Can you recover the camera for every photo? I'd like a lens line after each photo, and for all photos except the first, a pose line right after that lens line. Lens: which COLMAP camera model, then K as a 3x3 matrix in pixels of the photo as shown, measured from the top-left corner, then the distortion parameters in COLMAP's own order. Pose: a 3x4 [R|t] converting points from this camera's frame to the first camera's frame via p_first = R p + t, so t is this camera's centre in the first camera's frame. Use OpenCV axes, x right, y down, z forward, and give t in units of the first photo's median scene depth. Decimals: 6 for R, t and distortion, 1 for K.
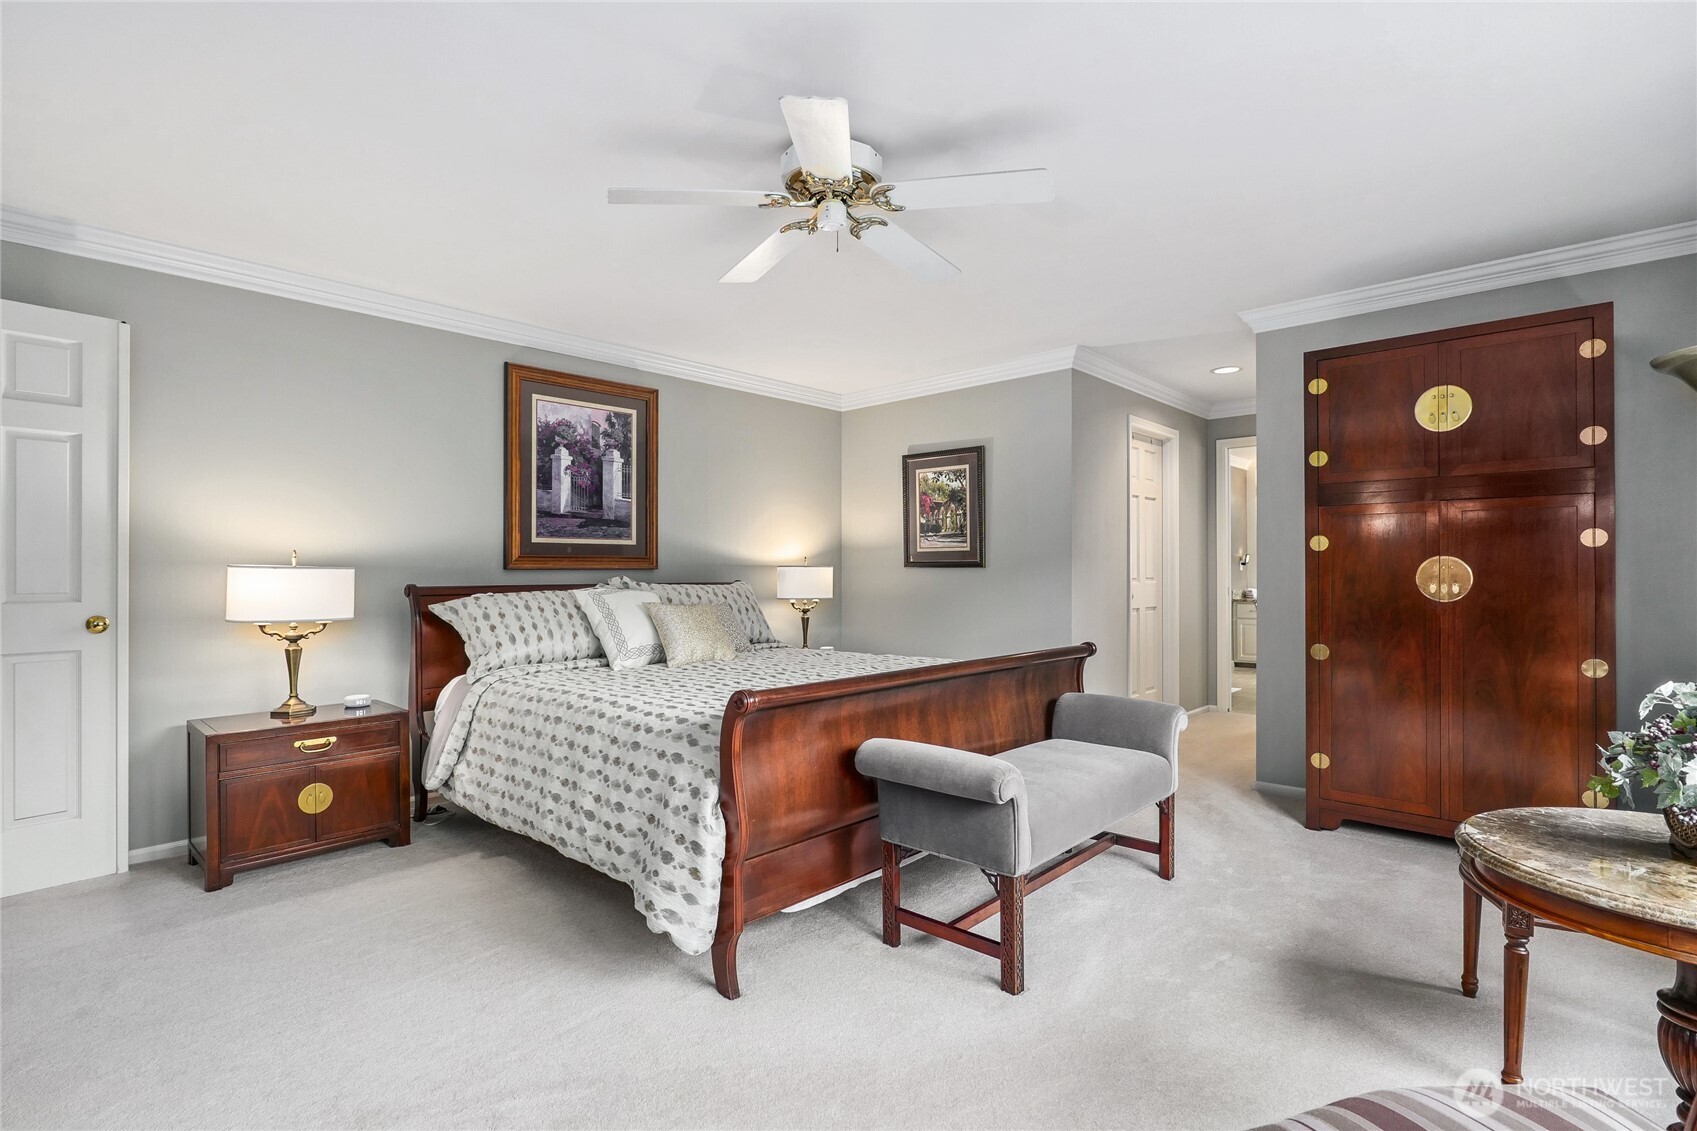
lens RADIAL K [[829.7, 0, 858.4], [0, 829.7, 568.2], [0, 0, 1]] dist [0.004522, -0.000111]
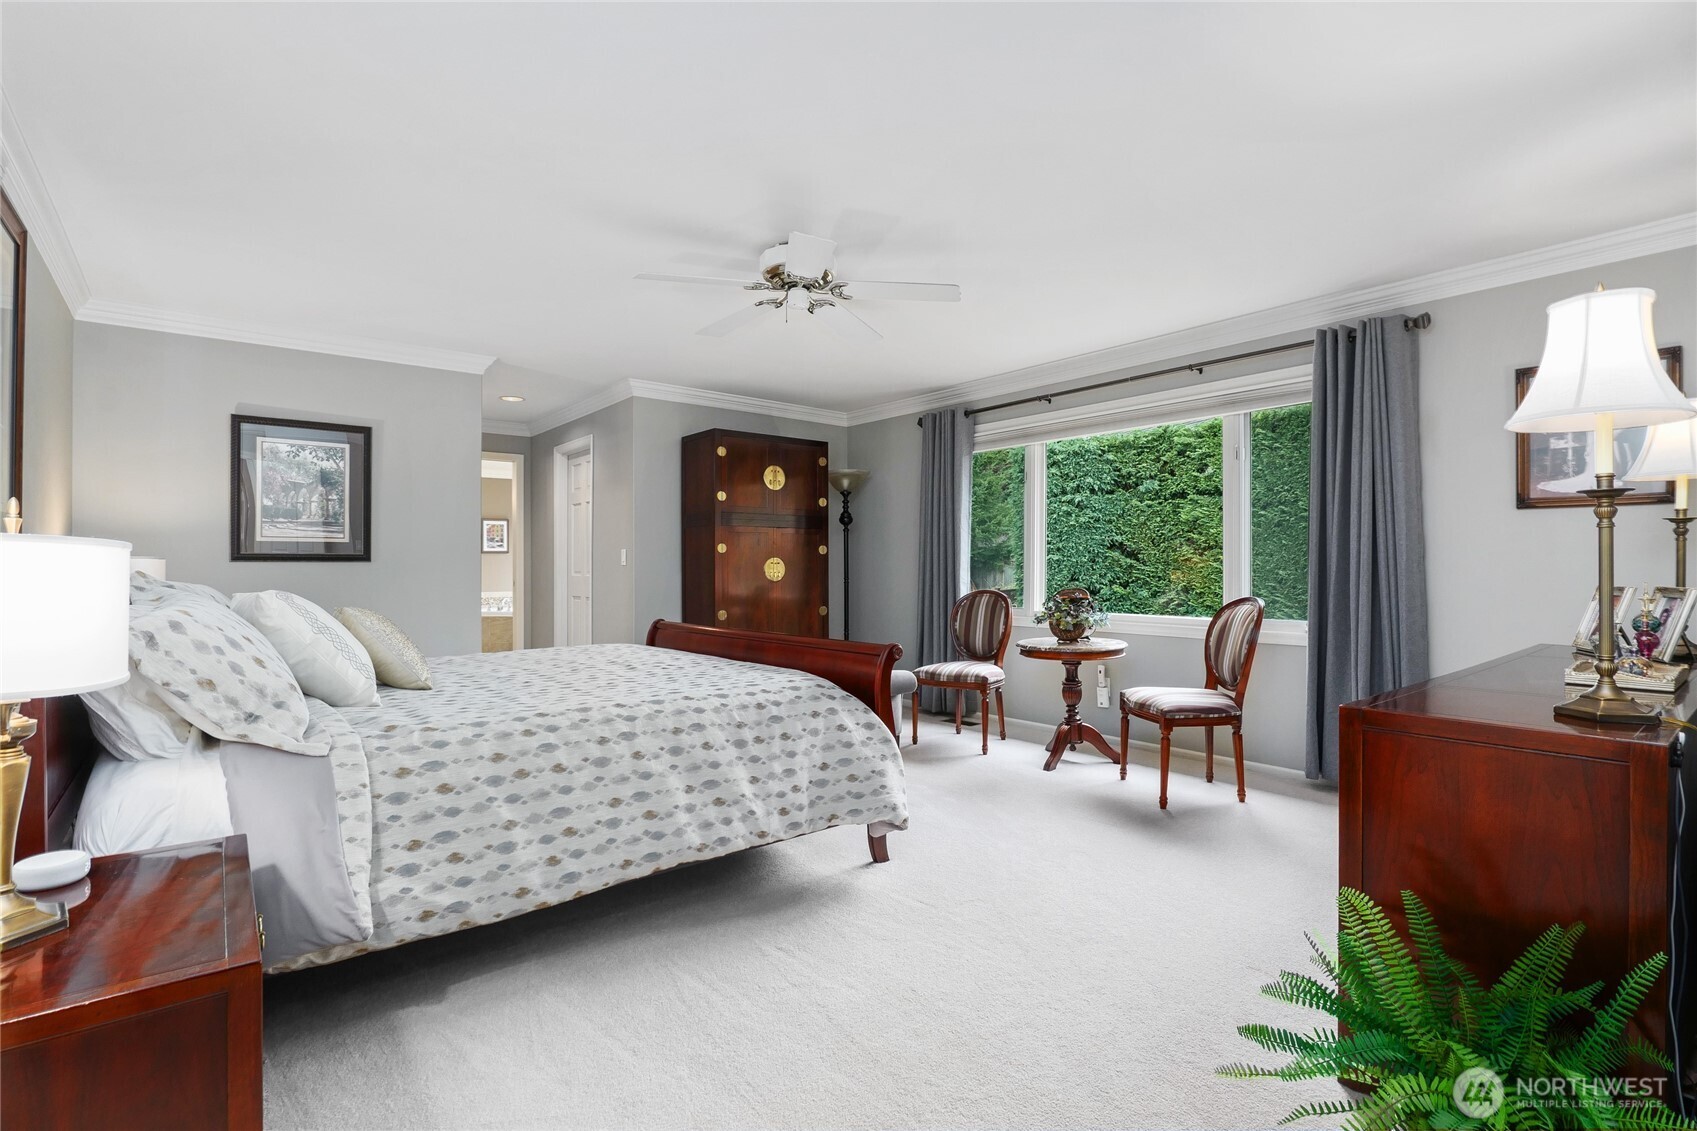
lens RADIAL K [[791.2, 0, 853.6], [0, 791.2, 568.9], [0, 0, 1]] dist [-0.001730, -0.000112]
pose [[0.166228, 0.005673, 0.986071, -0.745872], [-0.004769, 0.999976, -0.004949, 0.010284], [-0.986076, -0.003880, 0.166251, 0.411484]]
